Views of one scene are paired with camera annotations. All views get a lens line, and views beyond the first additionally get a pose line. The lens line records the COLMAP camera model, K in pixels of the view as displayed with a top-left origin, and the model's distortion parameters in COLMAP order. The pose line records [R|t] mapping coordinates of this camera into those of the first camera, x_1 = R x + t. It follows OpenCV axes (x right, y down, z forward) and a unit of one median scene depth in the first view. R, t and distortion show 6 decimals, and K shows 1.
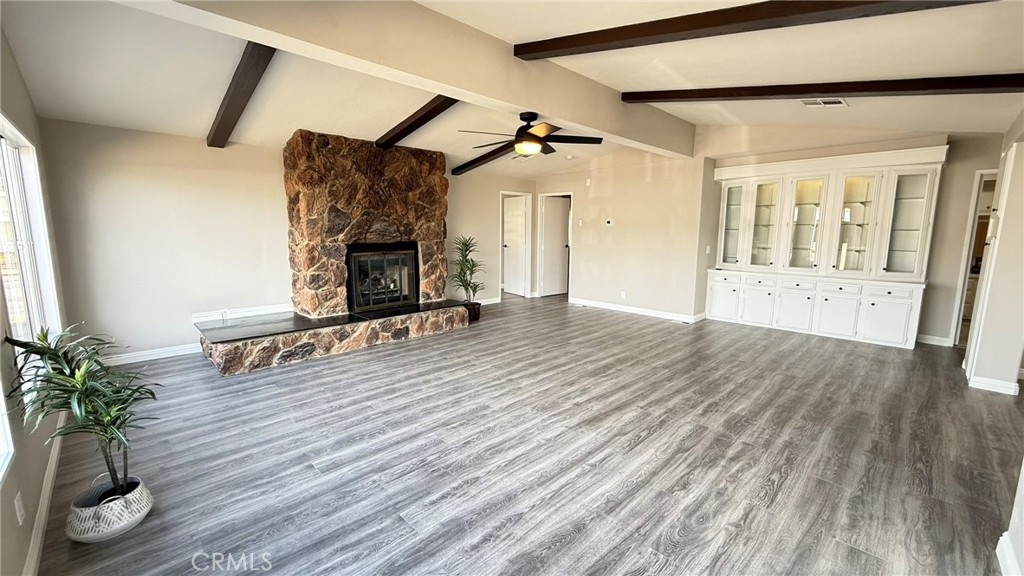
lens RADIAL K [[404.2, 0, 511.8], [0, 404.2, 288.3], [0, 0, 1]] dist [-0.000737, -0.000059]
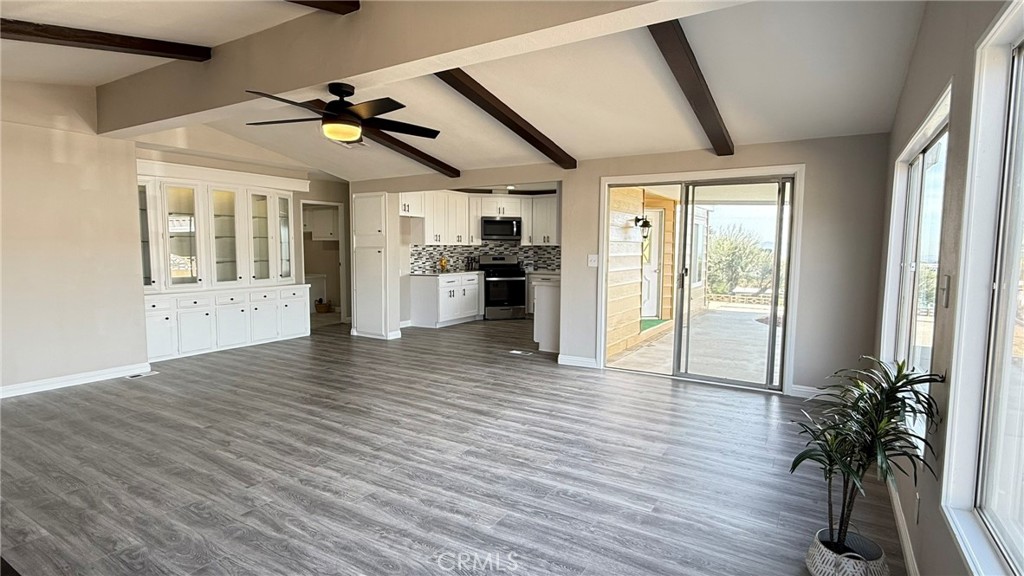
lens RADIAL K [[519.2, 0, 512.0], [0, 519.2, 287.7], [0, 0, 1]] dist [-0.001356, -0.000207]
pose [[-0.238466, -0.084612, 0.967458, -1.040789], [0.134980, 0.983640, 0.119298, -0.151072], [-0.961725, 0.159036, -0.223144, 1.039302]]
